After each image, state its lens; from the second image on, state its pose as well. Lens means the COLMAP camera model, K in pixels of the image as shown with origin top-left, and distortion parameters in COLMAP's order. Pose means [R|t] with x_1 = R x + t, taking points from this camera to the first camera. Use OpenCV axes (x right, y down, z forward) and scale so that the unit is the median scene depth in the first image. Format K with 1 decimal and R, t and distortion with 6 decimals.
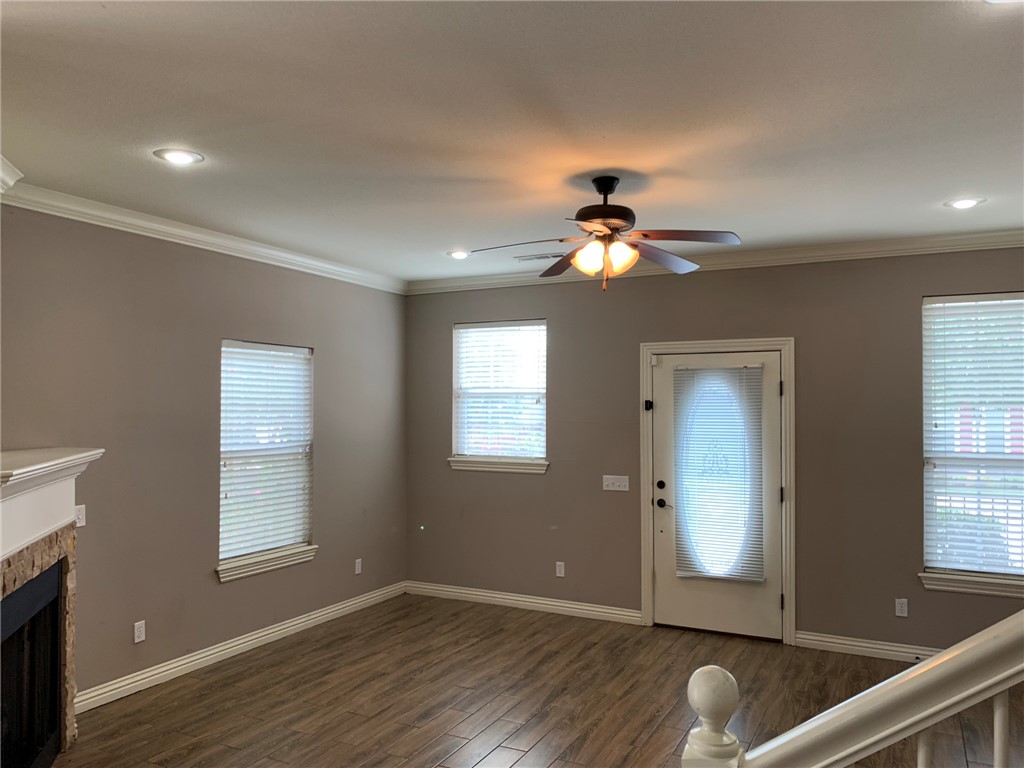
lens RADIAL K [[783.8, 0, 505.2], [0, 783.8, 391.4], [0, 0, 1]] dist [0.058873, -0.065674]
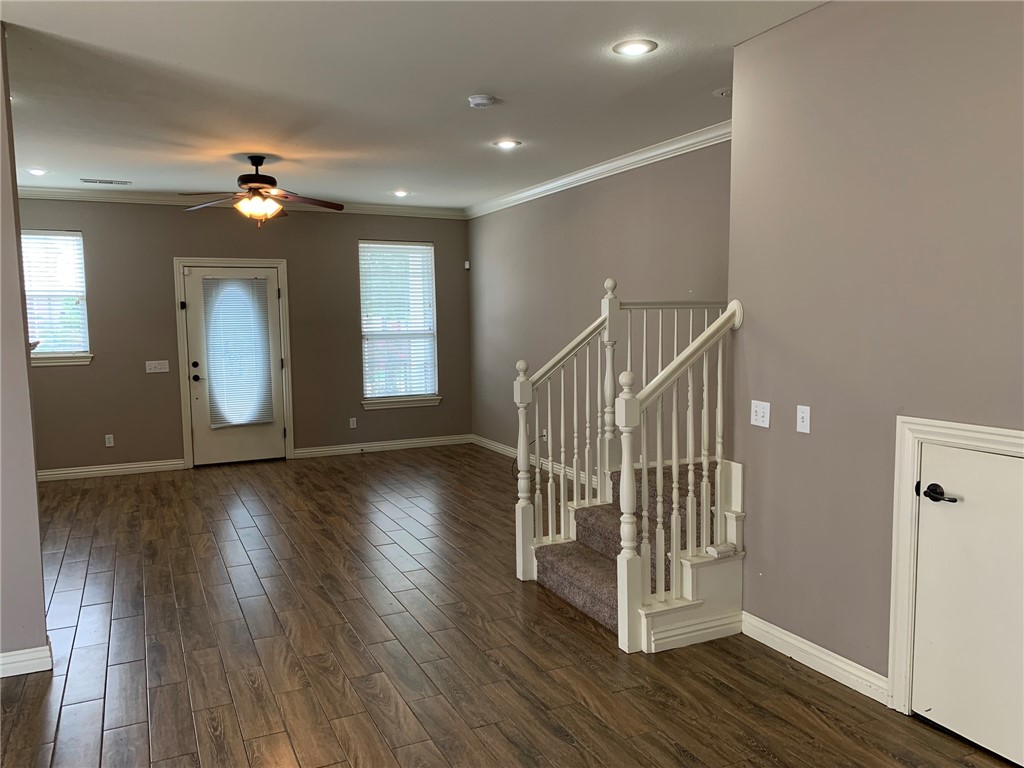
lens RADIAL K [[783.8, 0, 507.0], [0, 783.8, 384.2], [0, 0, 1]] dist [0.058873, -0.065674]
pose [[0.608433, -0.082961, 0.789257, -0.552224], [0.001379, 0.994630, 0.103485, 0.012837], [-0.793604, -0.061875, 0.605280, -0.249210]]
